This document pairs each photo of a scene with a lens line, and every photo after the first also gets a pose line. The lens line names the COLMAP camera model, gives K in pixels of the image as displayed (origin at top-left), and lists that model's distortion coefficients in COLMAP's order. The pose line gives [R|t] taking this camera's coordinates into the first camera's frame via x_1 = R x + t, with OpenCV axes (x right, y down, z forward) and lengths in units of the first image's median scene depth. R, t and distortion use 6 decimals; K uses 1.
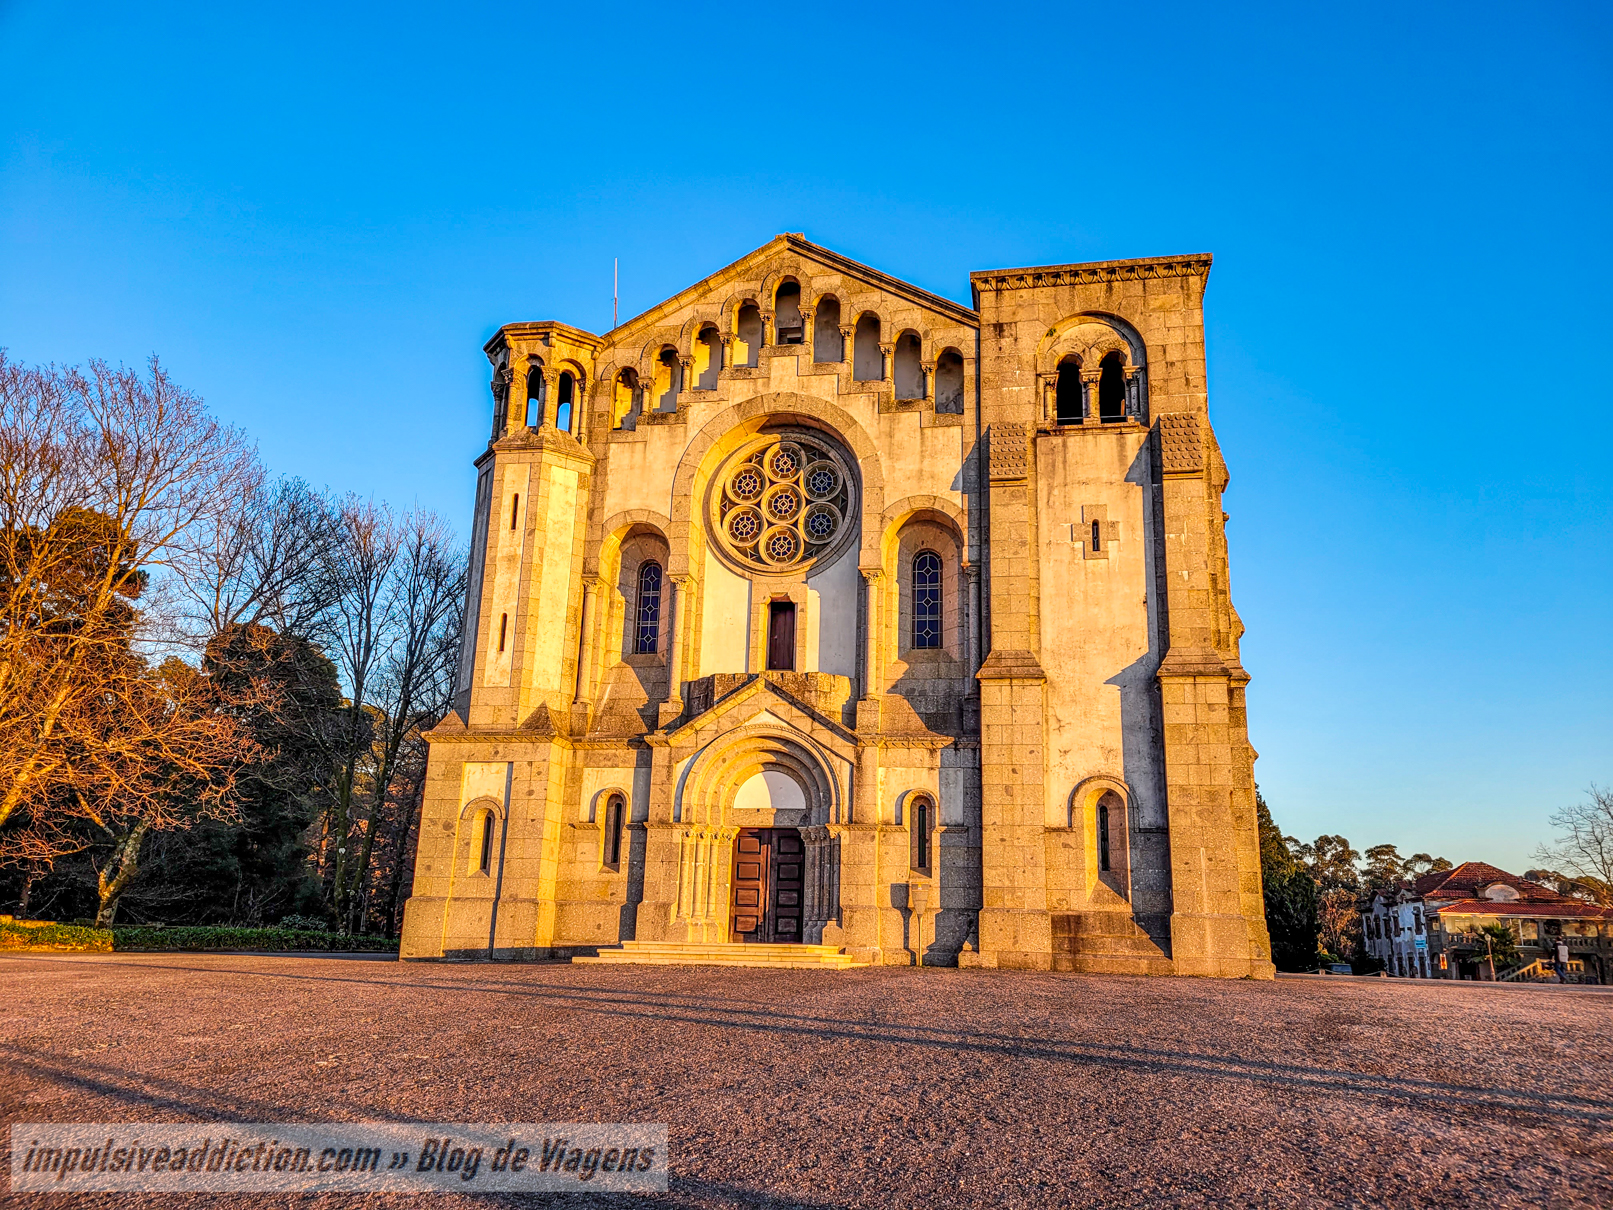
lens RADIAL K [[1226.6, 0, 813.5], [0, 1226.6, 611.4], [0, 0, 1]] dist [0.068914, -0.008138]
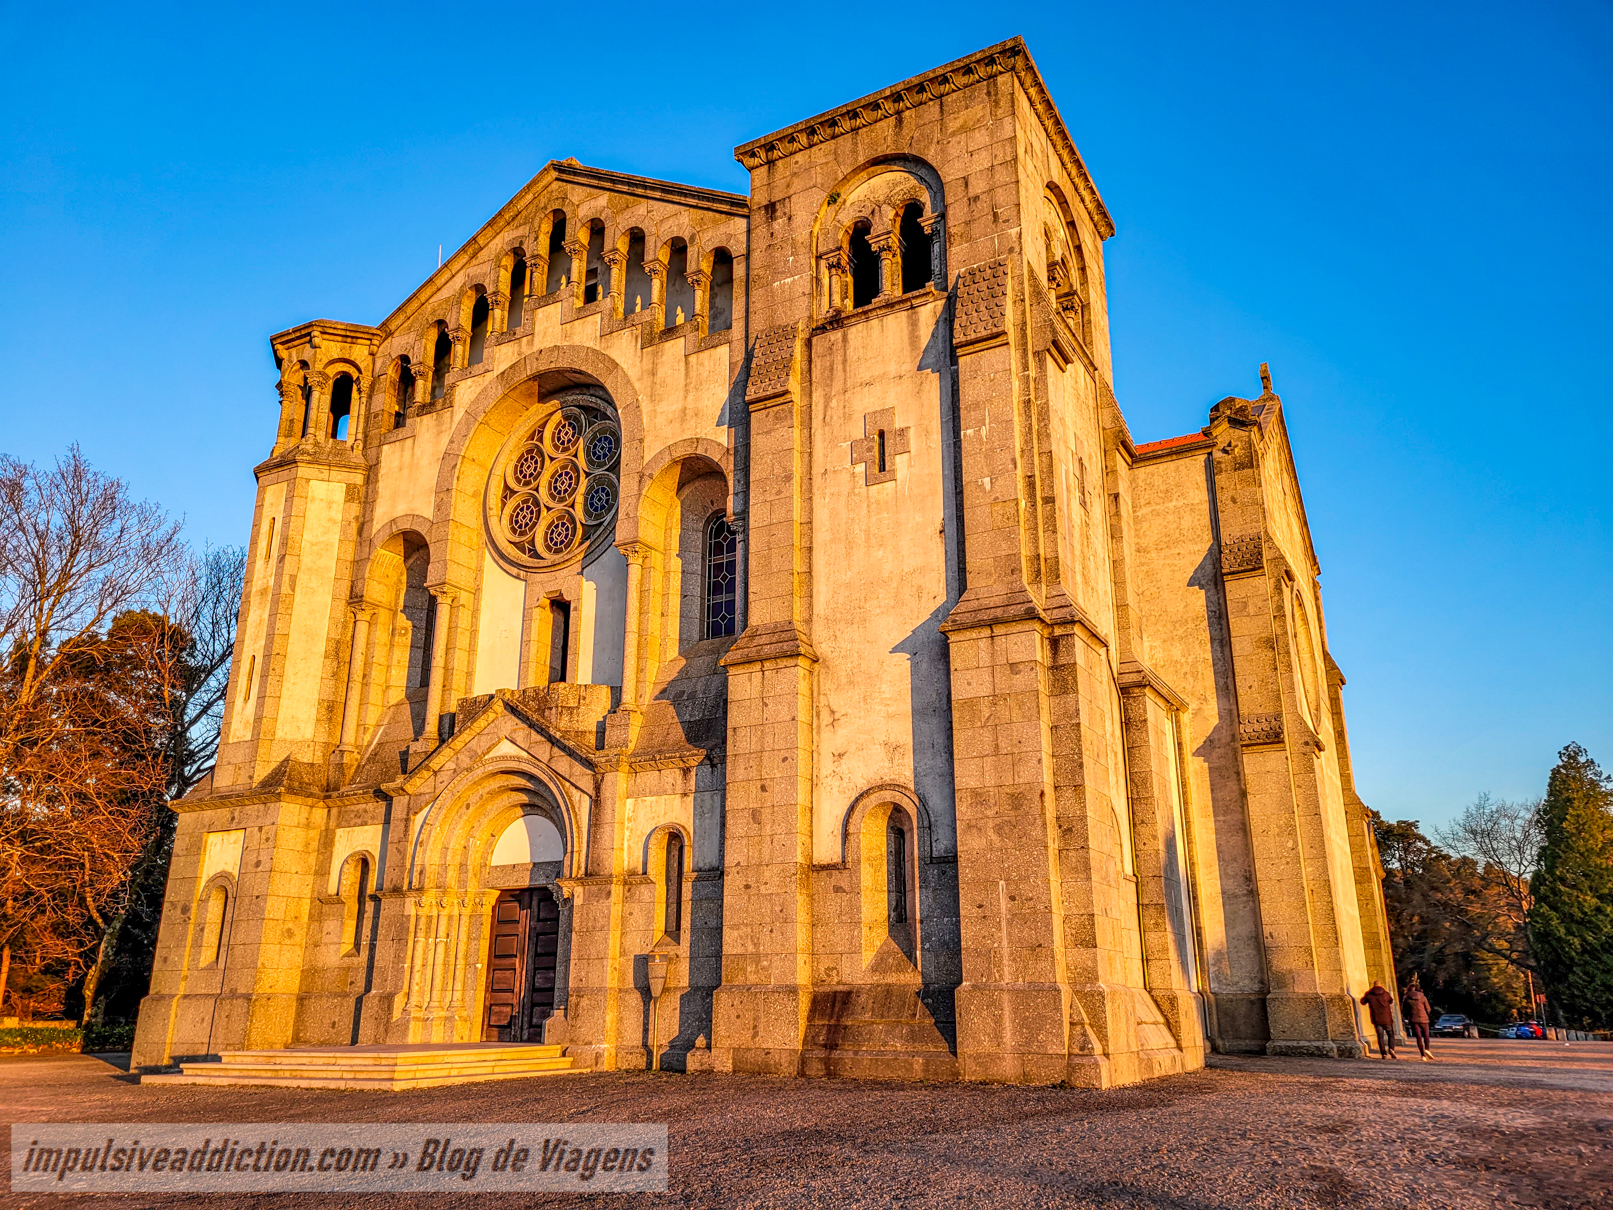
lens RADIAL K [[1226.6, 0, 813.5], [0, 1226.6, 611.4], [0, 0, 1]] dist [0.068914, -0.008138]
pose [[0.941155, -0.124356, -0.314266, 0.401113], [0.106479, 0.991595, -0.073496, 0.078291], [0.320764, 0.035709, 0.946486, 0.310084]]
